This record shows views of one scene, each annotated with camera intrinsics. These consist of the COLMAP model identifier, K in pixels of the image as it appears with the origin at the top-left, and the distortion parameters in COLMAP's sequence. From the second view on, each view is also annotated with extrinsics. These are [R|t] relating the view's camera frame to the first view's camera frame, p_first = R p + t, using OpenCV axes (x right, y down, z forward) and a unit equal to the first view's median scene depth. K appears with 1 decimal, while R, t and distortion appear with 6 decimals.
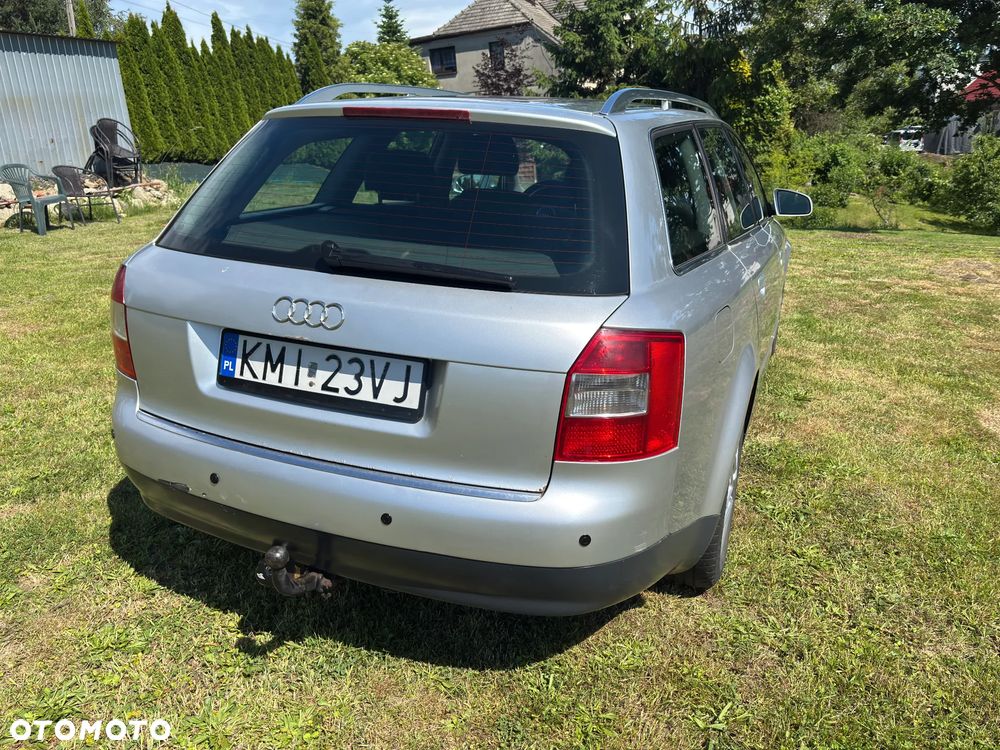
lens RADIAL K [[760.1, 0, 502.6], [0, 760.1, 375.2], [0, 0, 1]] dist [0.063254, -0.068879]
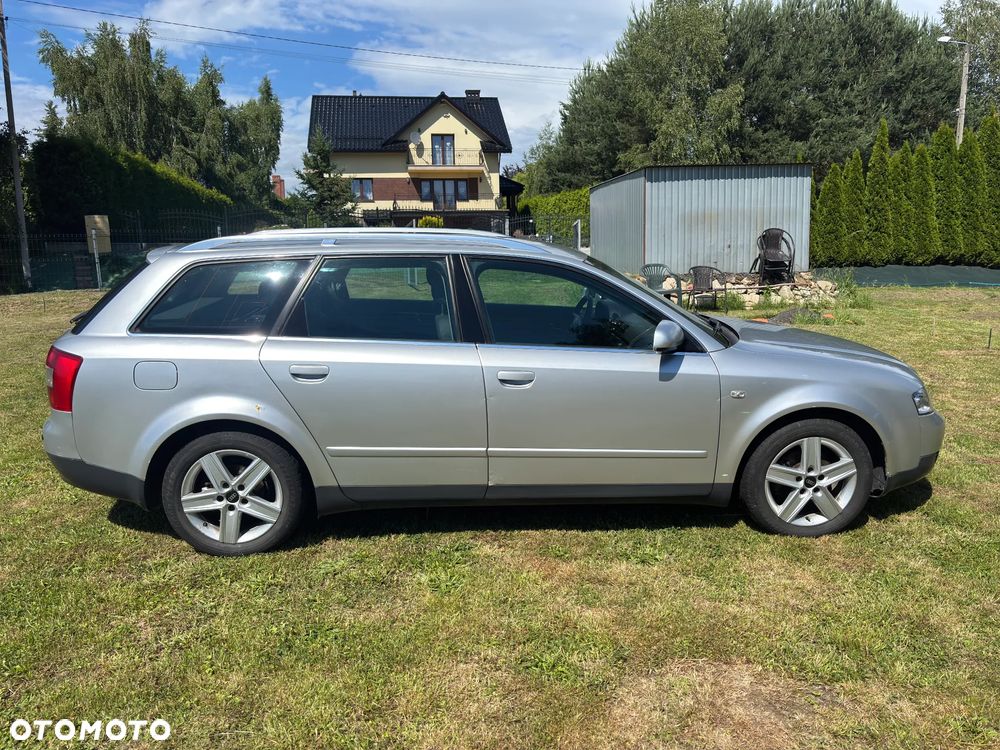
lens RADIAL K [[762.4, 0, 500.0], [0, 762.4, 375.0], [0, 0, 1]] dist [0.023331, -0.005666]
pose [[0.431528, 0.161619, -0.887504, 0.189680], [-0.266748, 0.962686, 0.045610, -0.030069], [0.861759, 0.217058, 0.458538, 0.076971]]
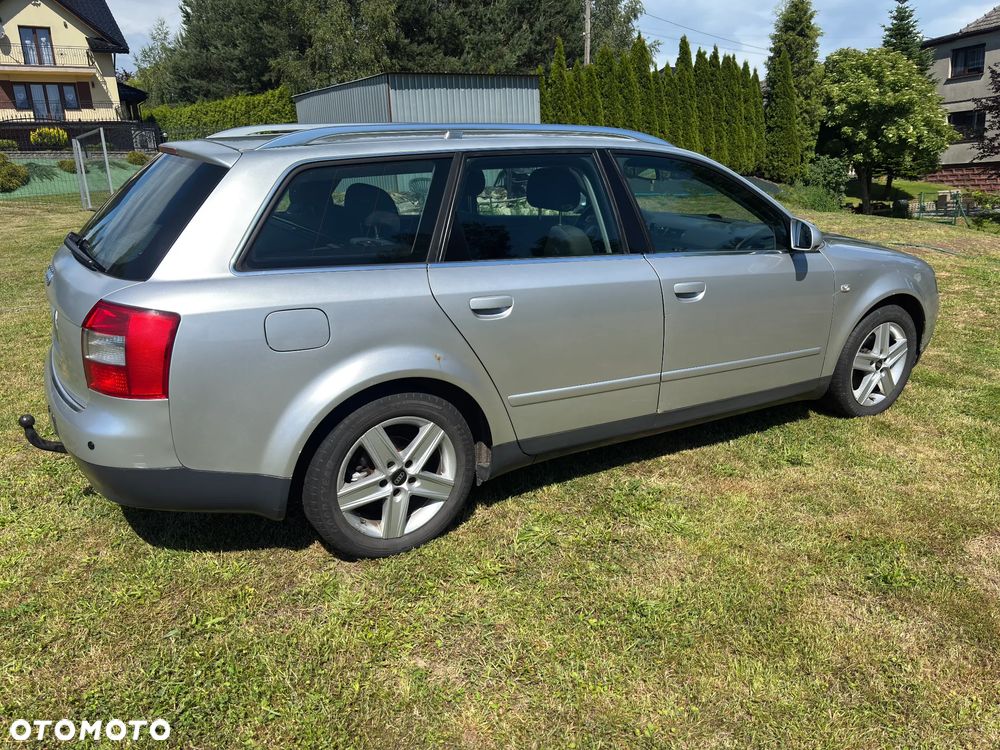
lens RADIAL K [[762.8, 0, 495.7], [0, 762.8, 375.3], [0, 0, 1]] dist [0.058368, -0.077108]
pose [[0.795020, 0.163134, -0.584235, 0.110426], [-0.172294, 0.984218, 0.040365, -0.007550], [0.581600, 0.068569, 0.810580, 0.017862]]
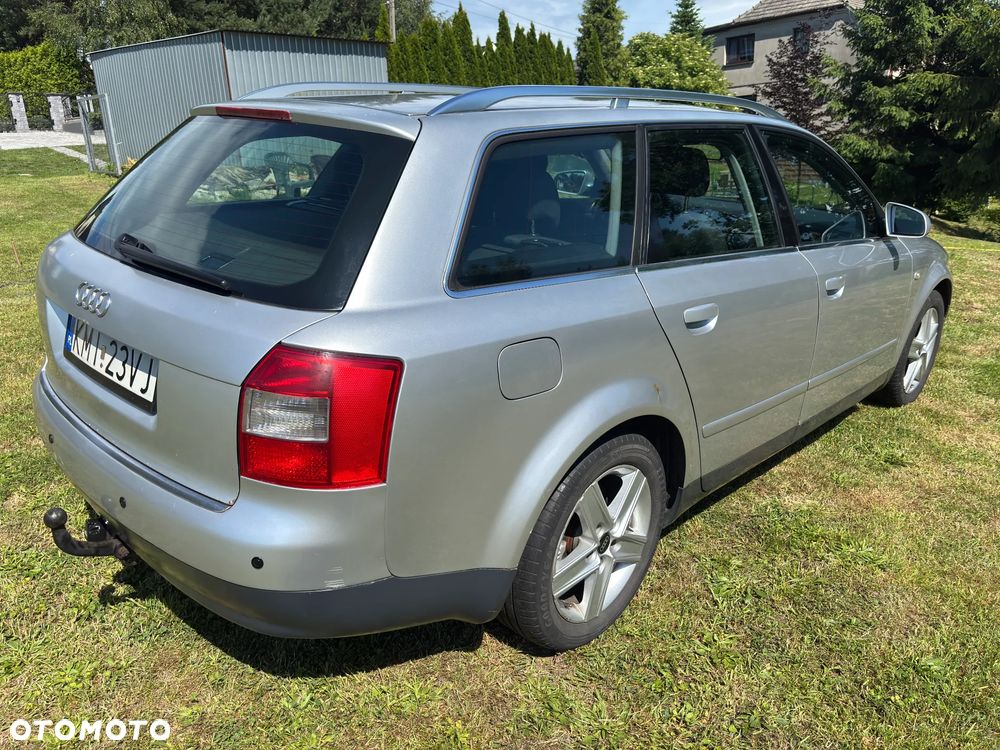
lens RADIAL K [[760.5, 0, 488.7], [0, 760.5, 376.4], [0, 0, 1]] dist [0.058956, -0.073258]
pose [[0.924384, 0.129066, -0.358966, 0.049130], [-0.125265, 0.991543, 0.033936, -0.005971], [0.360310, 0.013596, 0.932733, 0.014571]]
